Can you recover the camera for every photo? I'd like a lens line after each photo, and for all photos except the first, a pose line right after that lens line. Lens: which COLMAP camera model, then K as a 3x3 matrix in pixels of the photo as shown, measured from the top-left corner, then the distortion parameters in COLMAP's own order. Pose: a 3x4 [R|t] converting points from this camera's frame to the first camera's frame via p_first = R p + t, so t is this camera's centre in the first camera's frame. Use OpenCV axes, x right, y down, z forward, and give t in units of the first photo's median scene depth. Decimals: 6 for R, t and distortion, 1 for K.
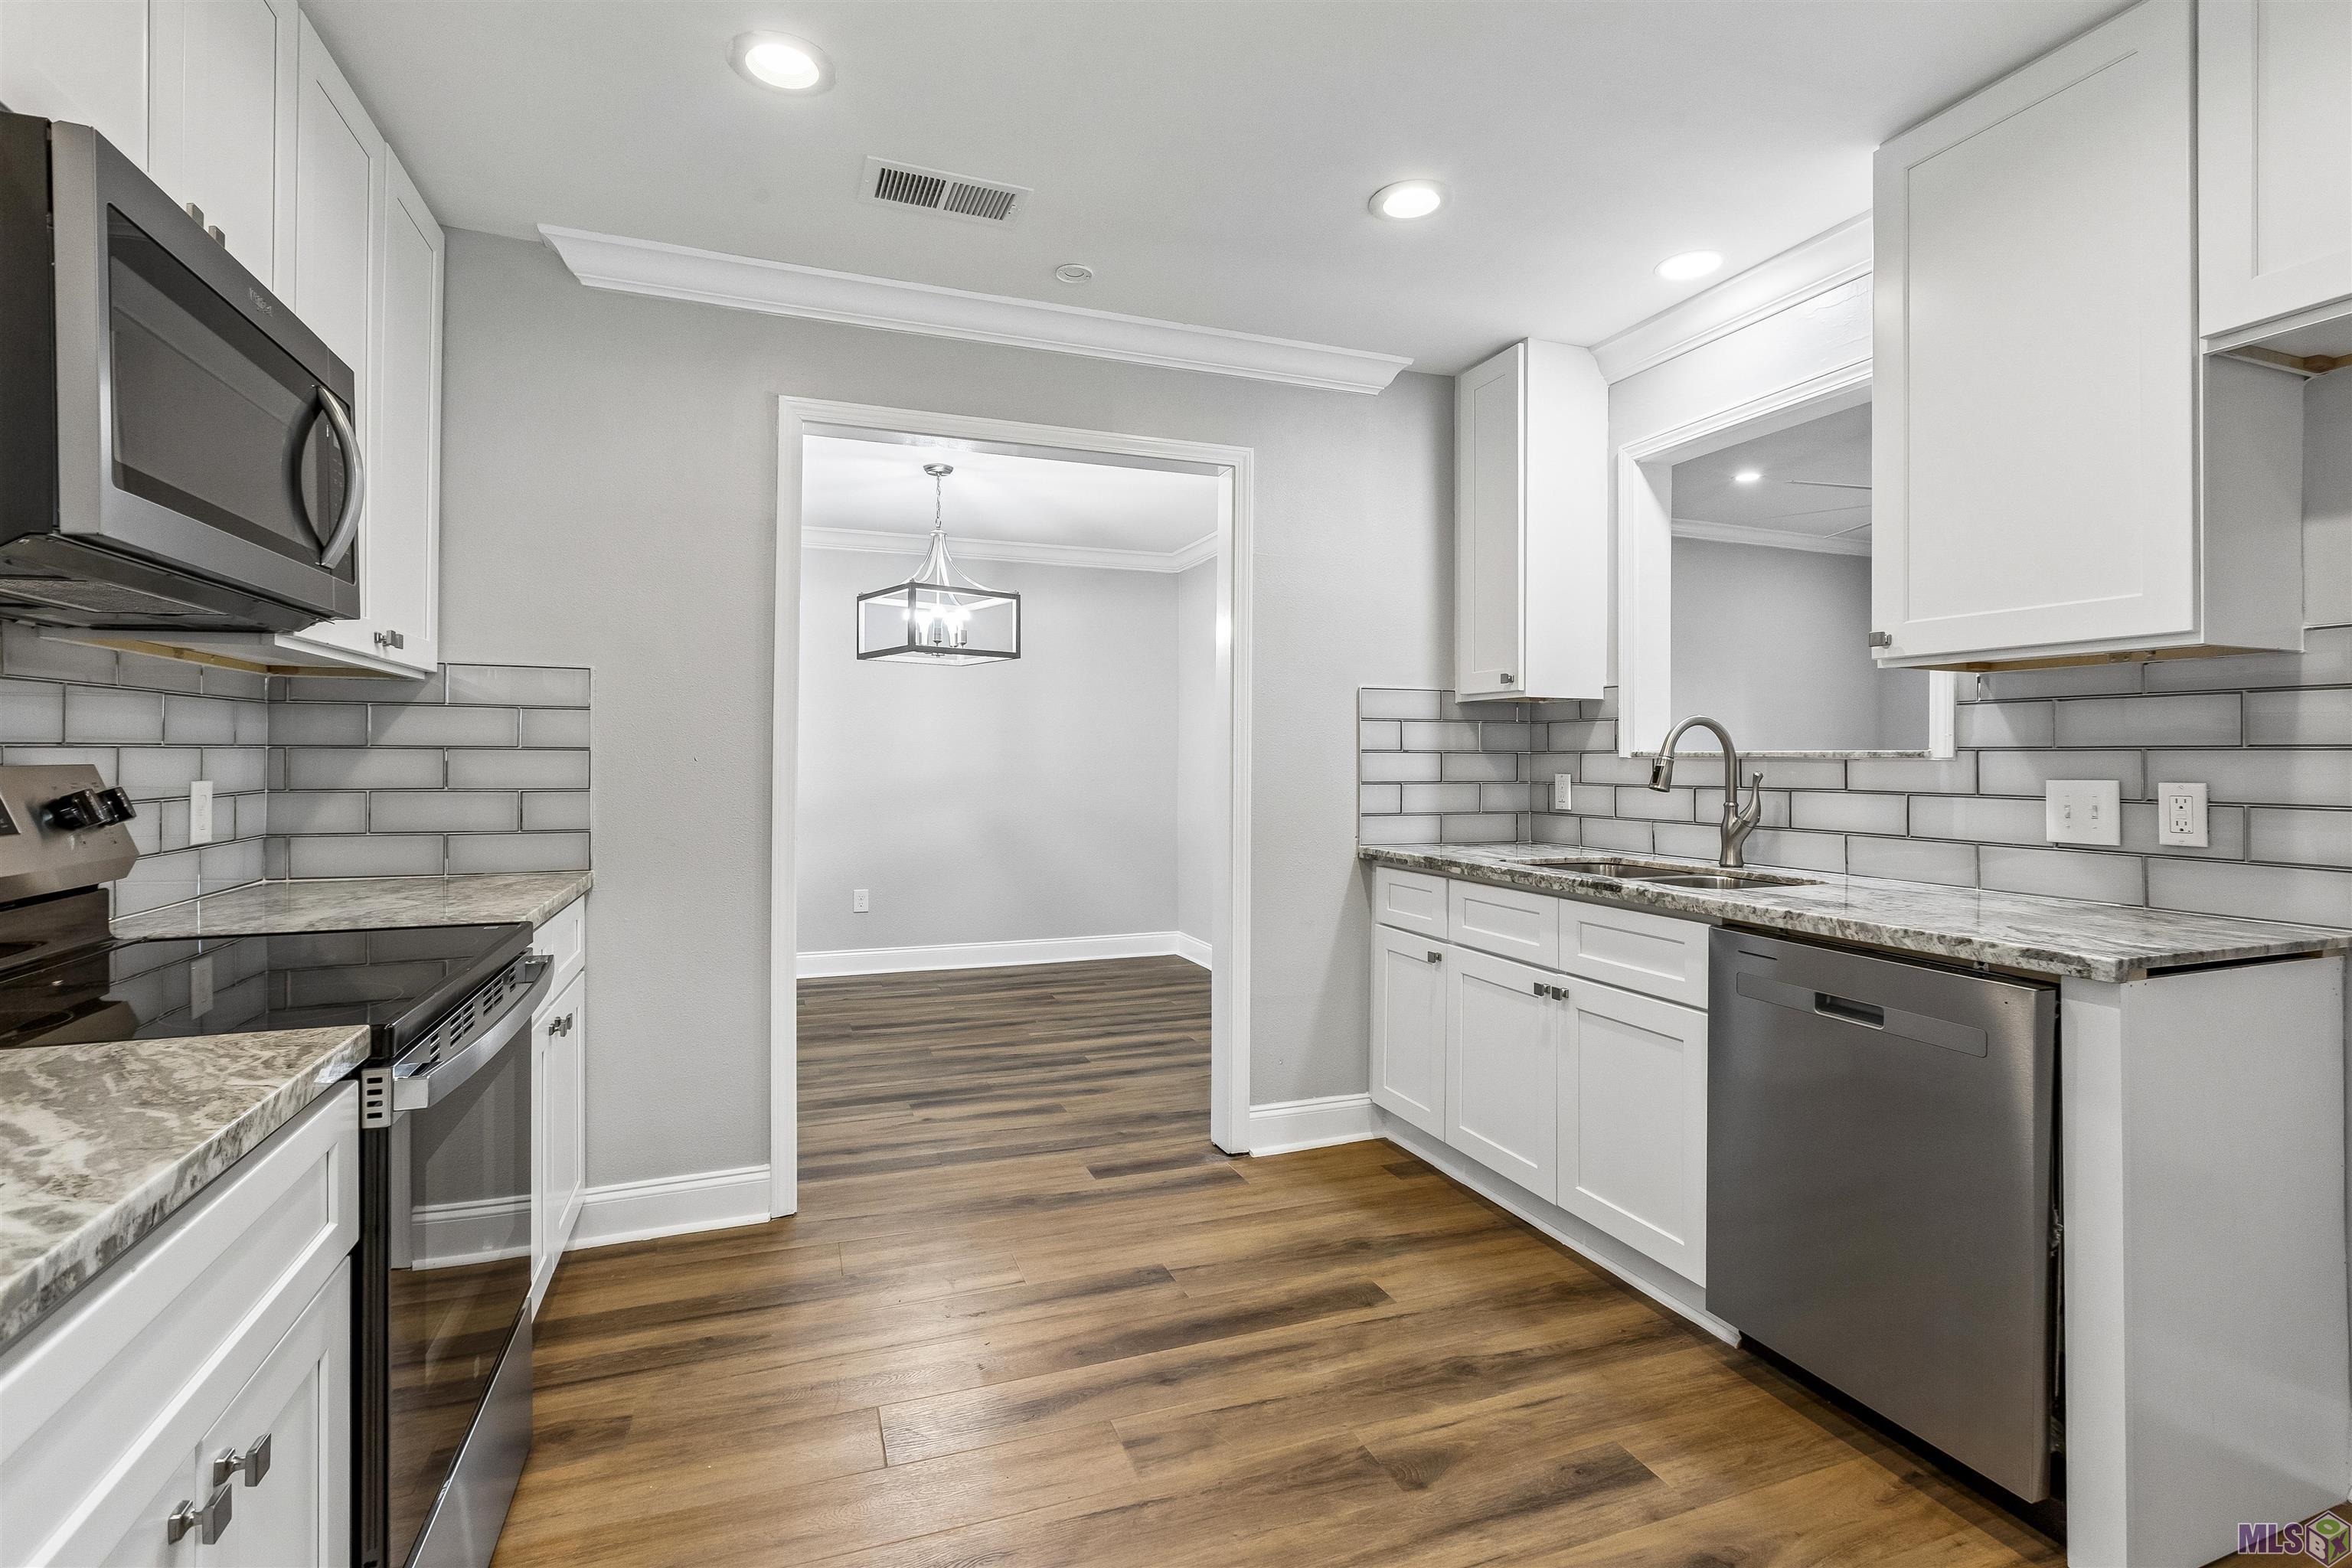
lens RADIAL K [[1054.9, 0, 1181.1], [0, 1054.9, 776.4], [0, 0, 1]] dist [-0.000549, -0.000937]
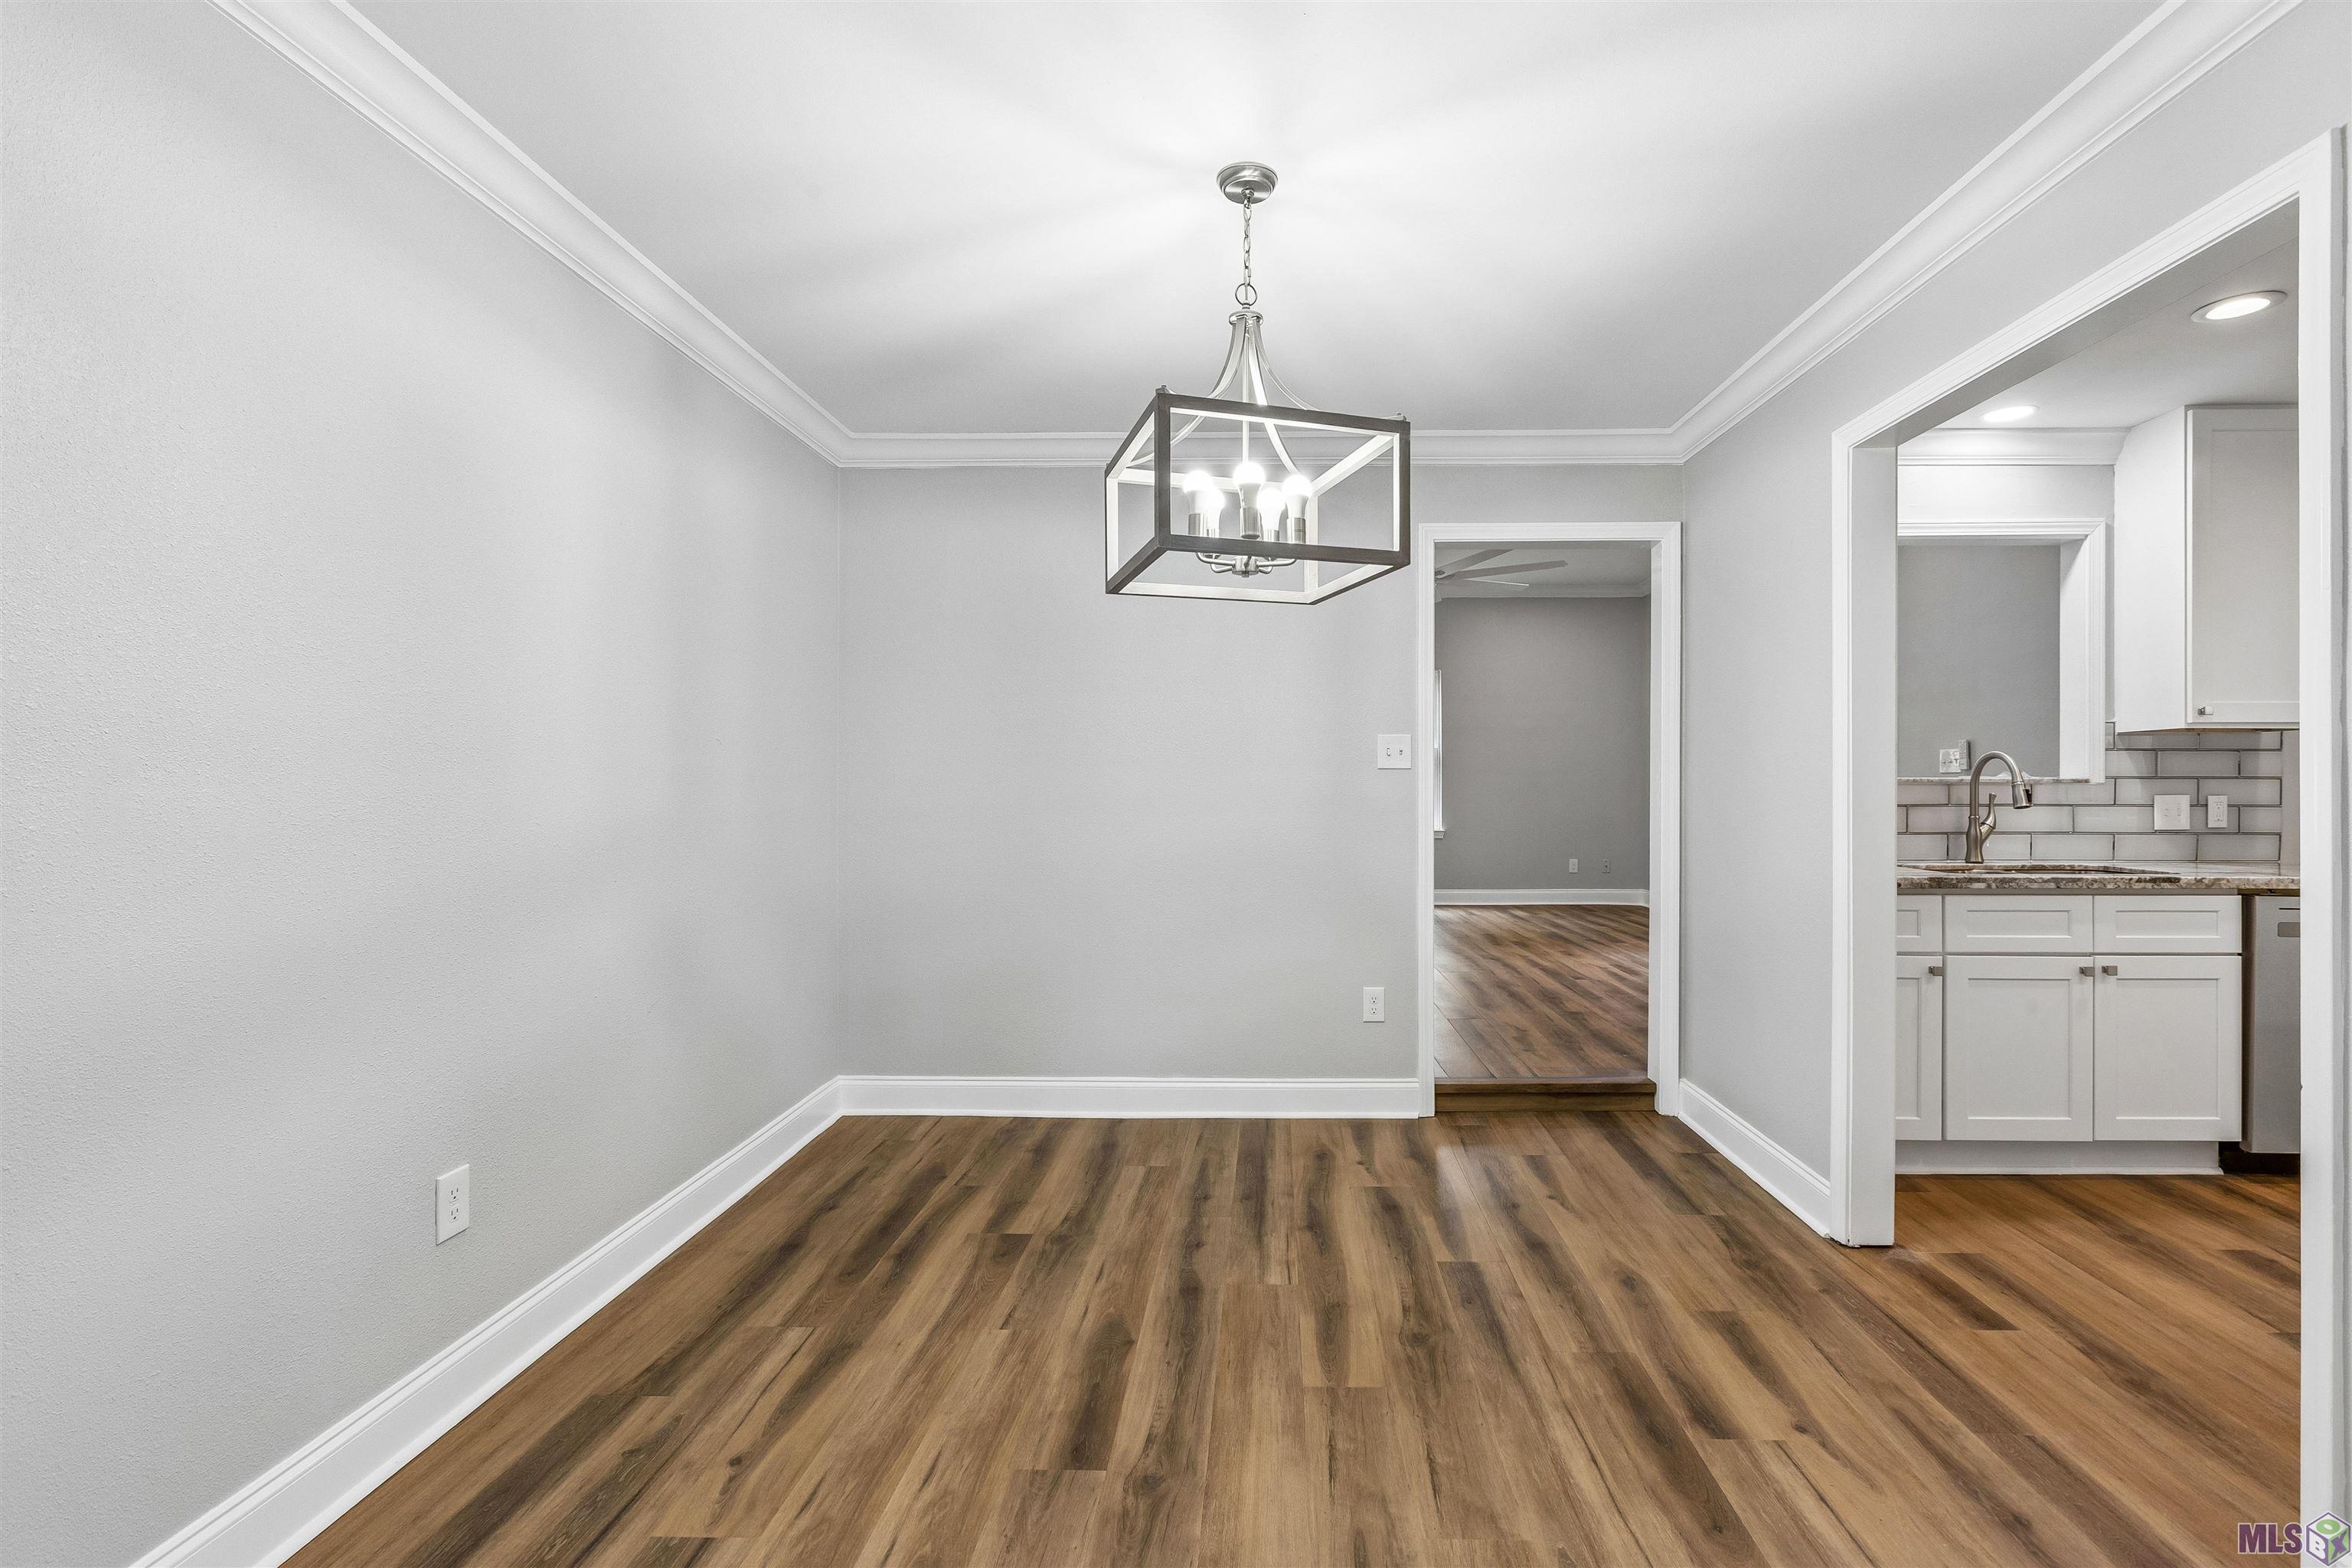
lens RADIAL K [[1109.3, 0, 1143.6], [0, 1109.3, 784.8], [0, 0, 1]] dist [-0.001294, -0.000921]
pose [[0.385970, -0.007897, 0.922477, -1.405181], [0.015691, 0.999875, 0.001994, -0.040173], [-0.922378, 0.013705, 0.386046, 1.662481]]
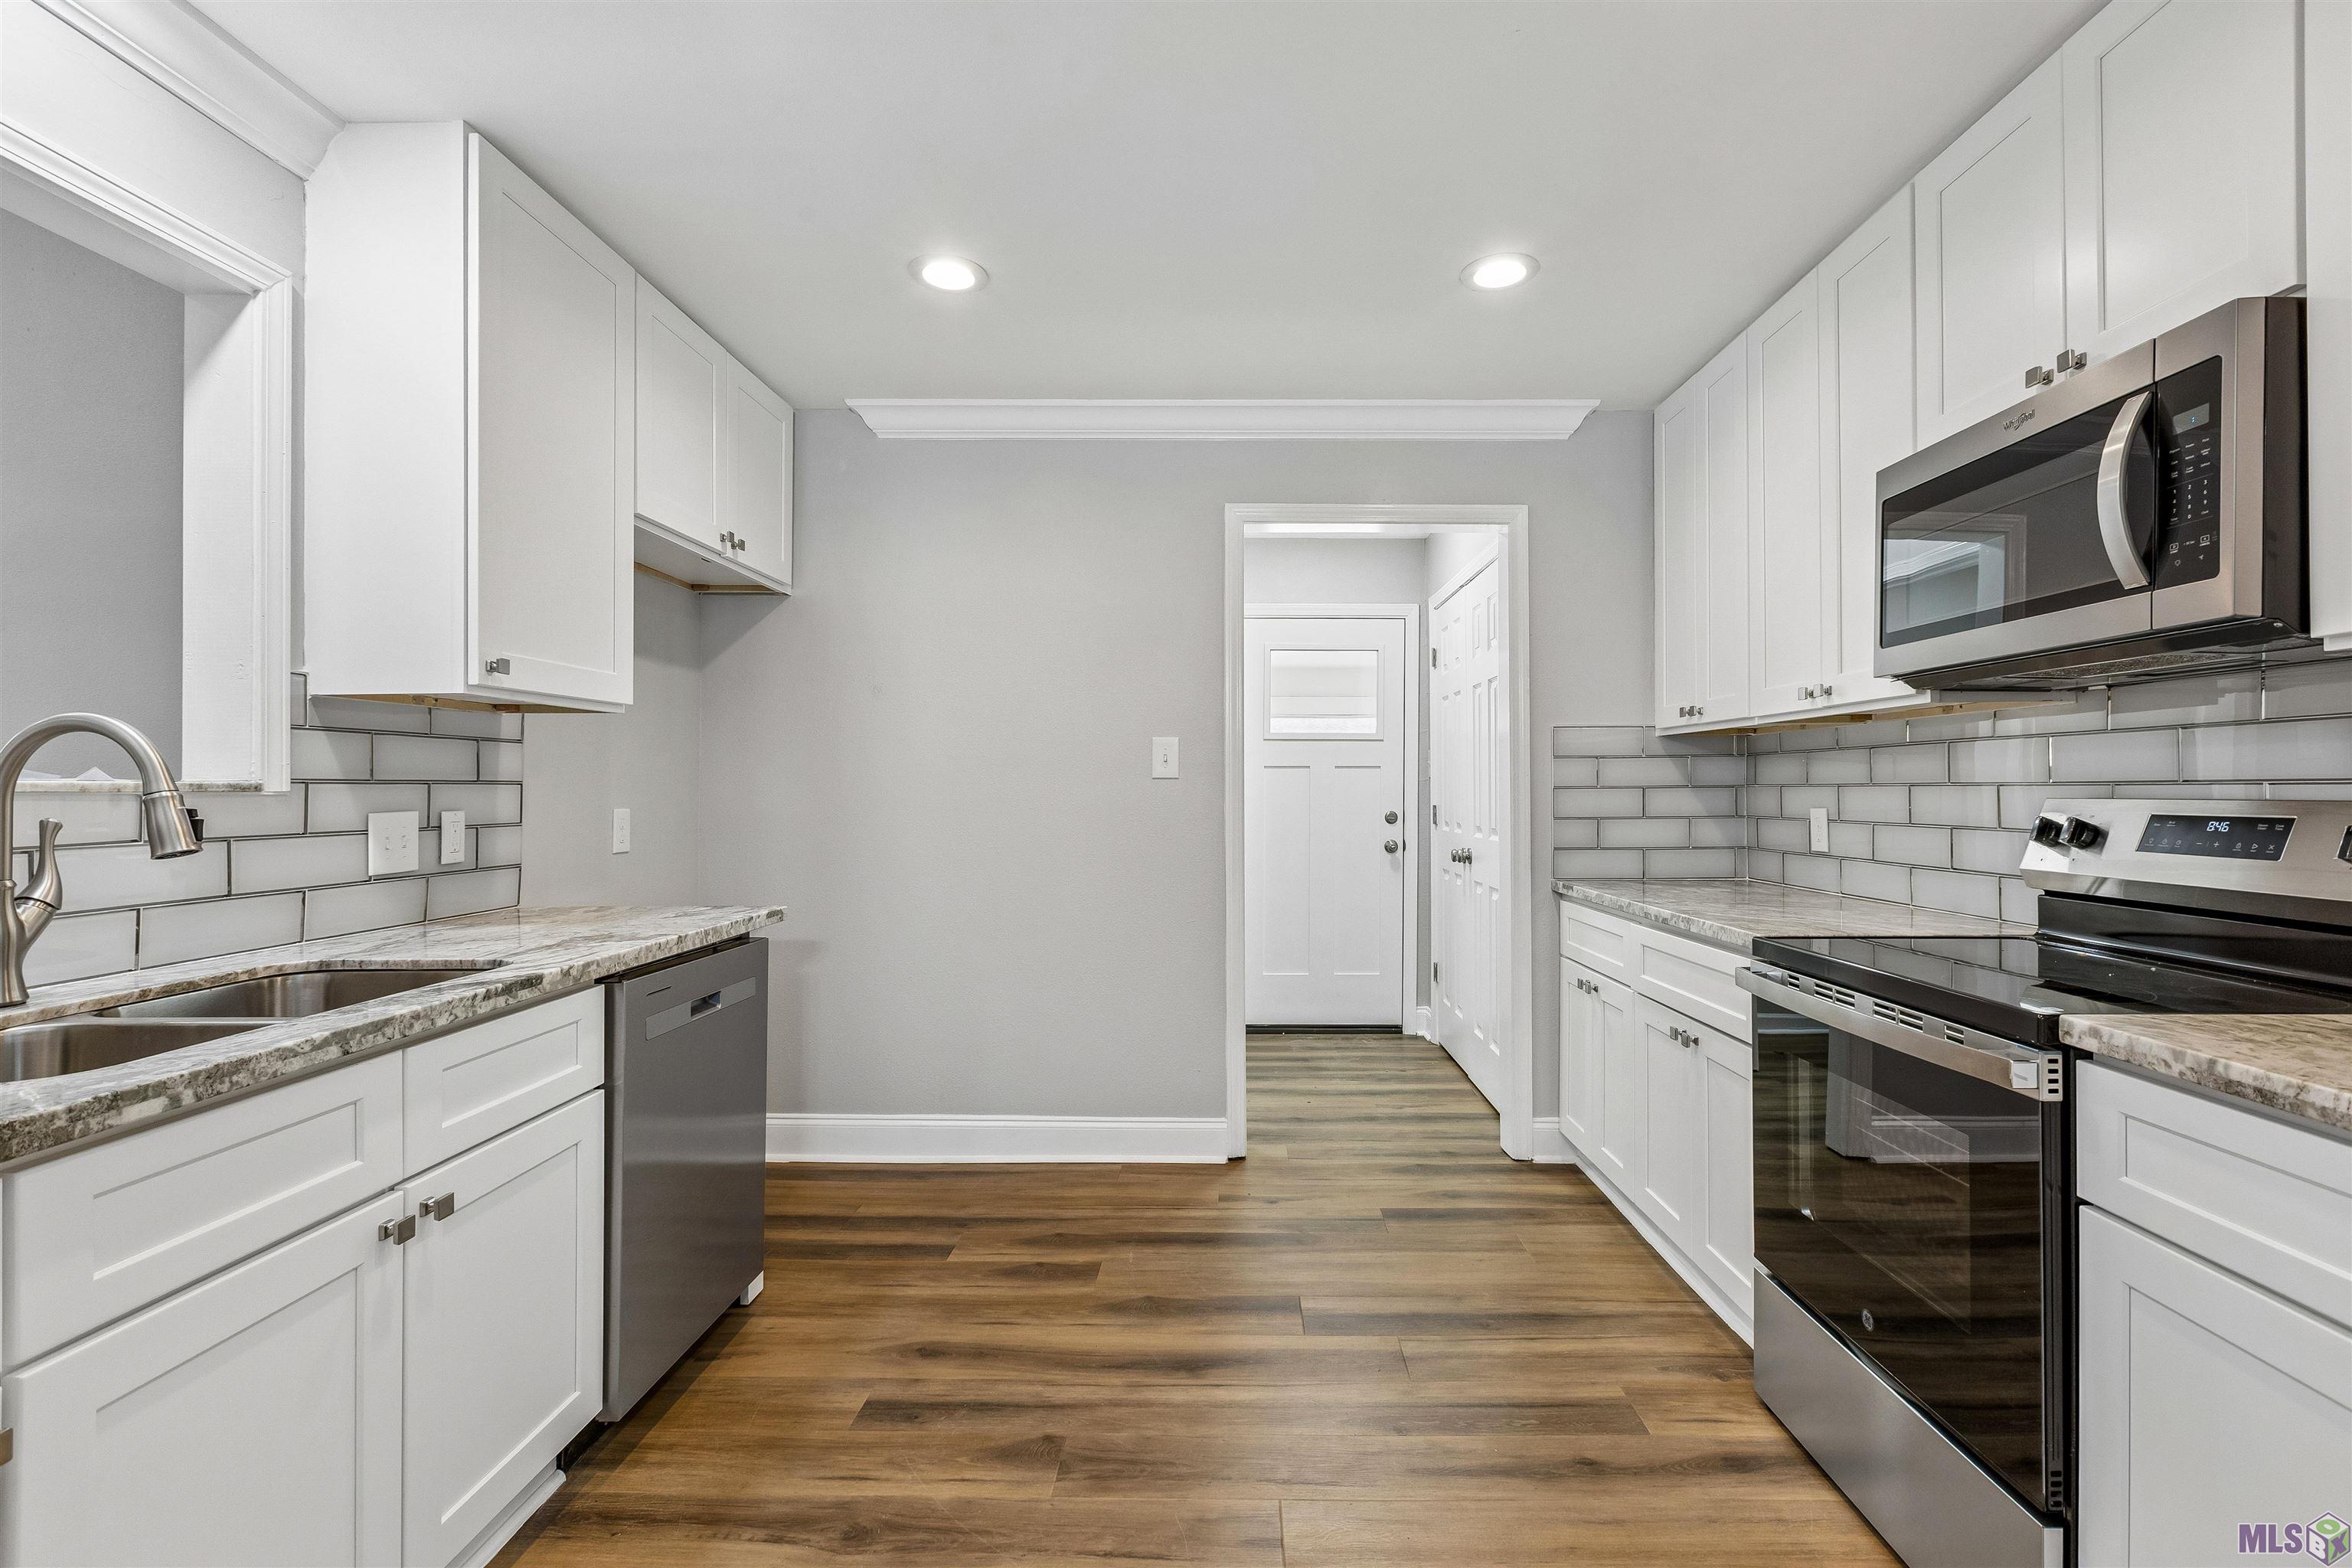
lens RADIAL K [[1043.5, 0, 1274.4], [0, 1043.5, 773.7], [0, 0, 1]] dist [0.015900, -0.000689]
pose [[-0.946073, -0.000482, 0.323953, -0.276285], [0.000980, 0.999990, 0.004349, -0.033526], [-0.323952, 0.004432, -0.946063, 1.492719]]
